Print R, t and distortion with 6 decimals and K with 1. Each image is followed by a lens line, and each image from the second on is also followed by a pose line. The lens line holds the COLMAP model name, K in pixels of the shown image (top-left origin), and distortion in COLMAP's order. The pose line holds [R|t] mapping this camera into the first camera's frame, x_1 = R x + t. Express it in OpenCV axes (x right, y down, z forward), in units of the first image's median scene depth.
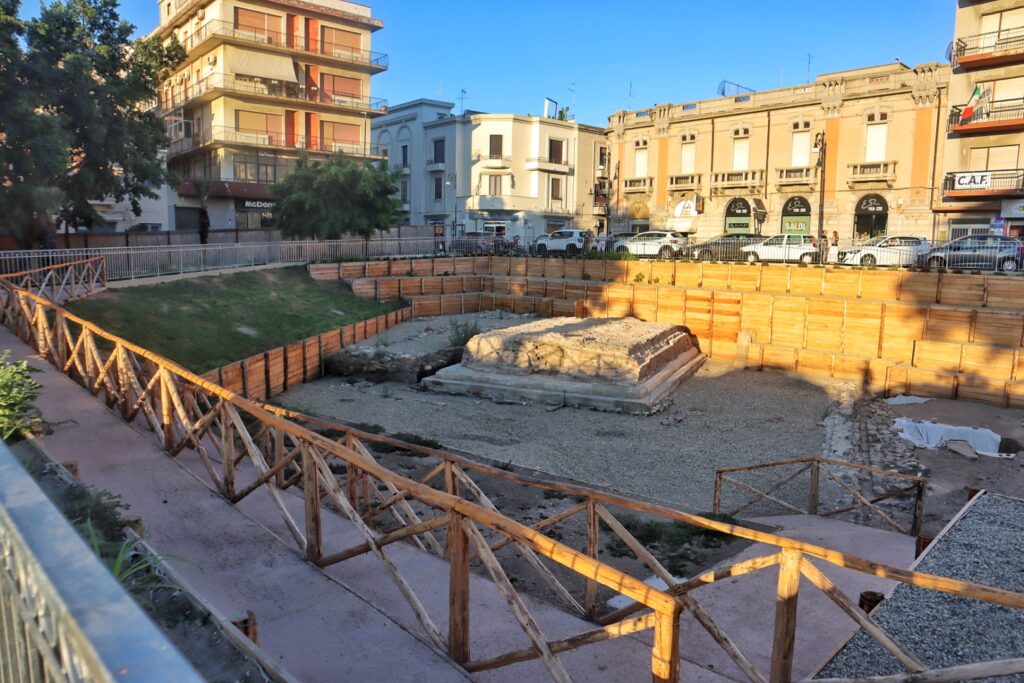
lens RADIAL K [[705.7, 0, 514.3], [0, 705.7, 345.3], [0, 0, 1]] dist [-0.122927, 0.079202]
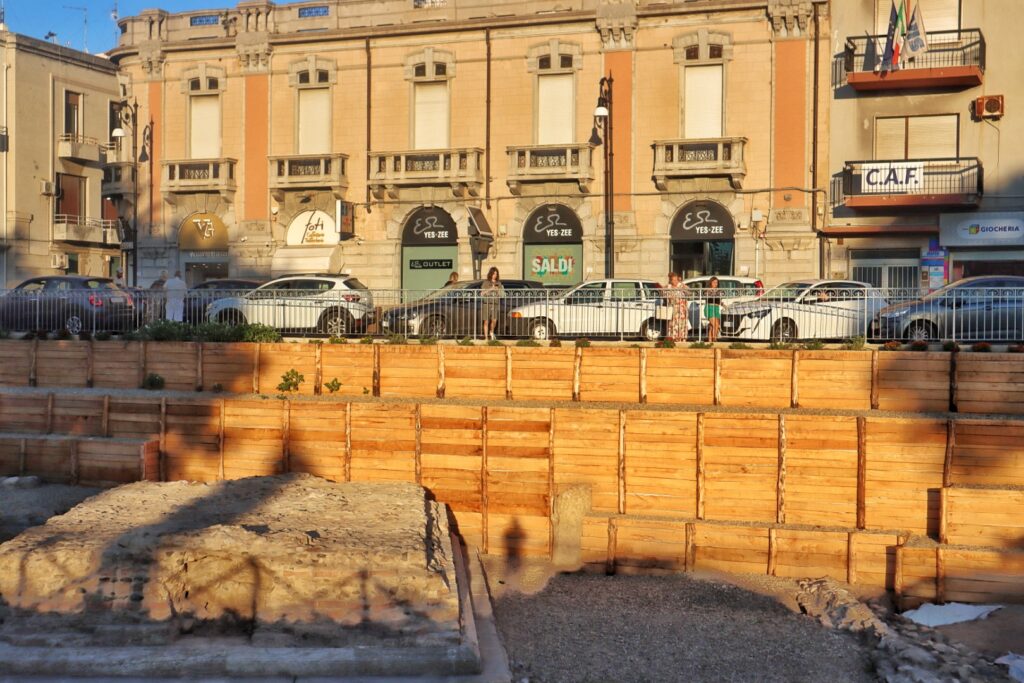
lens RADIAL K [[1472.1, 0, 505.0], [0, 1472.1, 346.2], [0, 0, 1]] dist [0.029583, 0.000000]
pose [[0.892327, -0.016109, 0.451102, -0.094783], [0.068518, 0.992617, -0.100087, -0.013016], [-0.446159, 0.120219, 0.886842, 0.096733]]
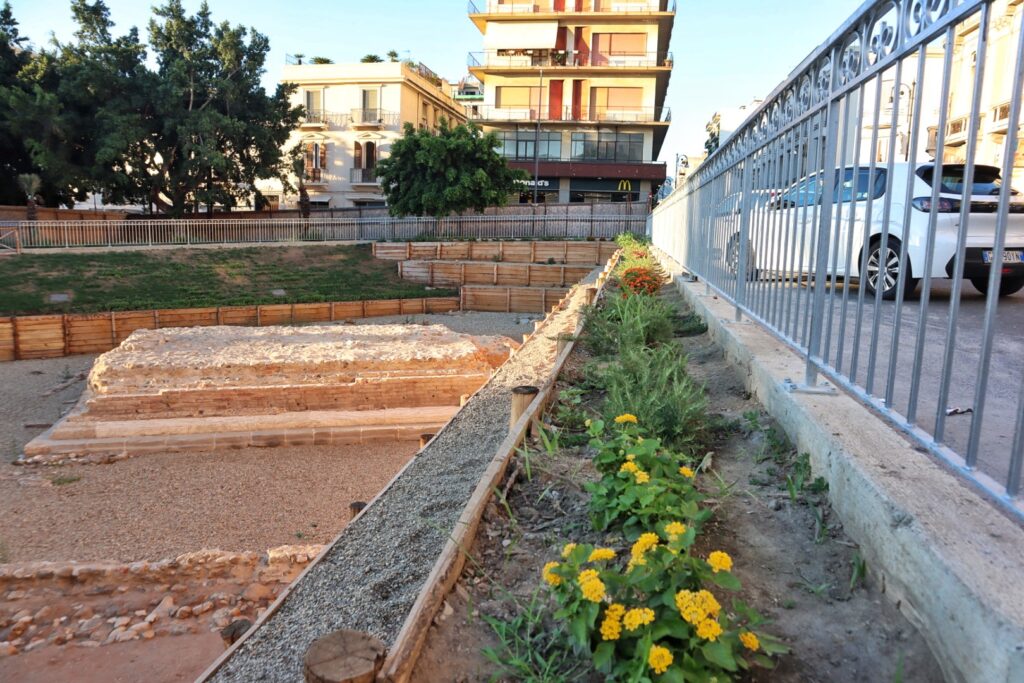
lens RADIAL K [[705.7, 0, 514.8], [0, 705.7, 345.3], [0, 0, 1]] dist [-0.122927, 0.079202]
pose [[0.637020, 0.133953, -0.759120, 0.465668], [-0.123763, 0.989783, 0.070799, -0.056821], [0.760847, 0.048851, 0.647089, 0.442884]]
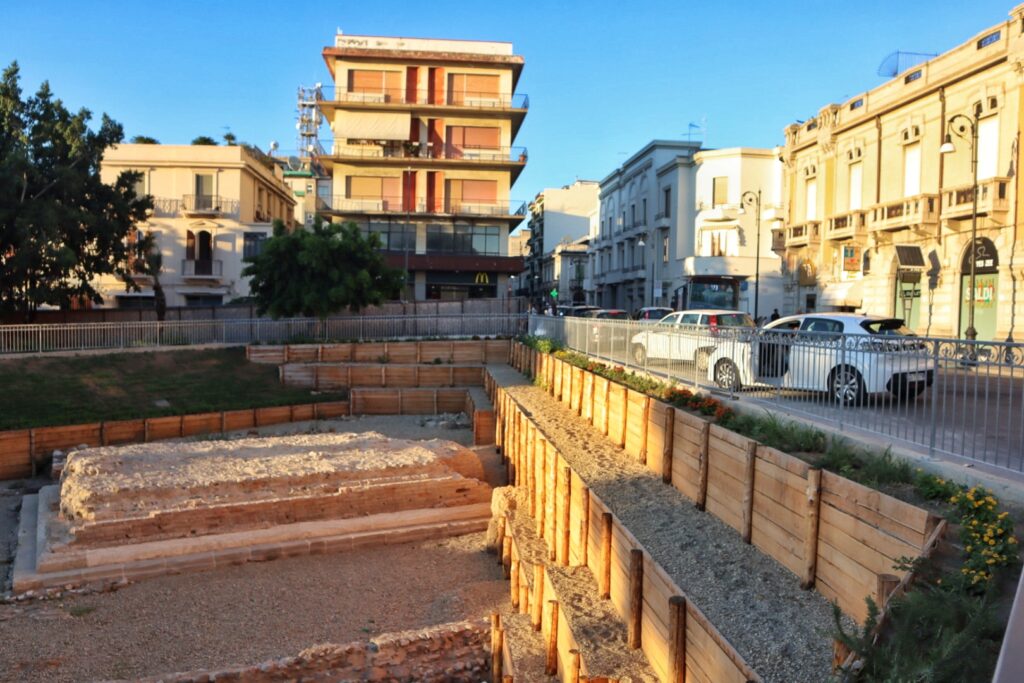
lens RADIAL K [[797.6, 0, 515.9], [0, 797.6, 344.6], [0, 0, 1]] dist [-0.092514, 0.086811]
pose [[0.816343, 0.024221, -0.577060, 0.464392], [-0.084221, 0.993433, -0.077446, -0.056240], [0.571394, 0.111823, 0.813022, 0.311181]]
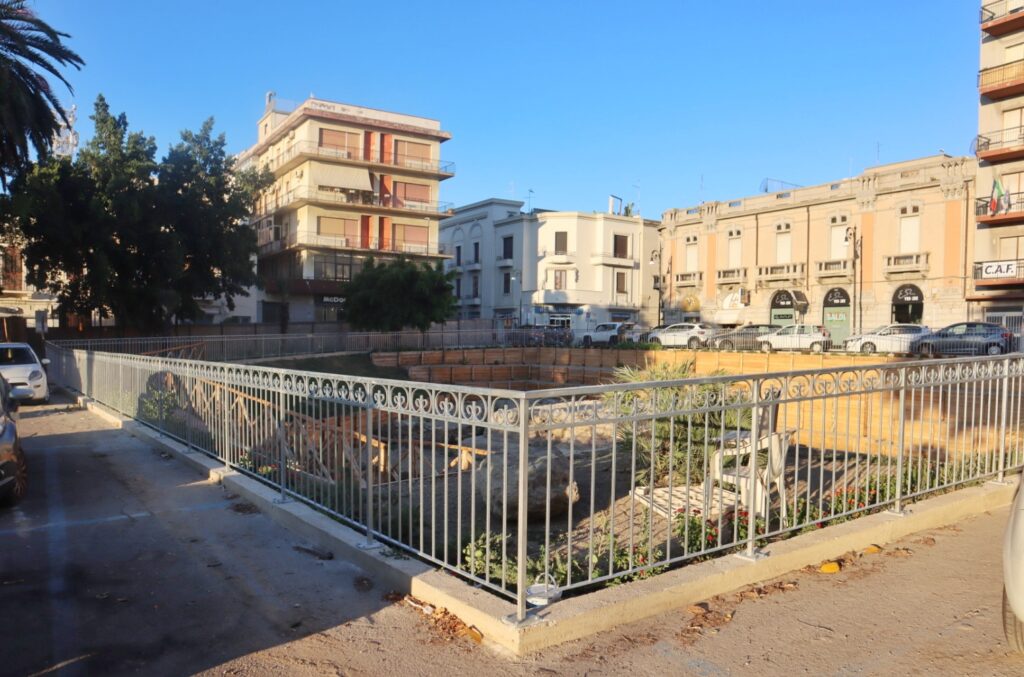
lens RADIAL K [[751.4, 0, 481.6], [0, 751.4, 366.3], [0, 0, 1]] dist [-0.120002, 0.075005]
pose [[0.985228, 0.004472, -0.171191, 0.077044], [-0.022441, 0.994410, -0.103172, 0.023583], [0.169773, 0.105490, 0.979821, -0.140399]]
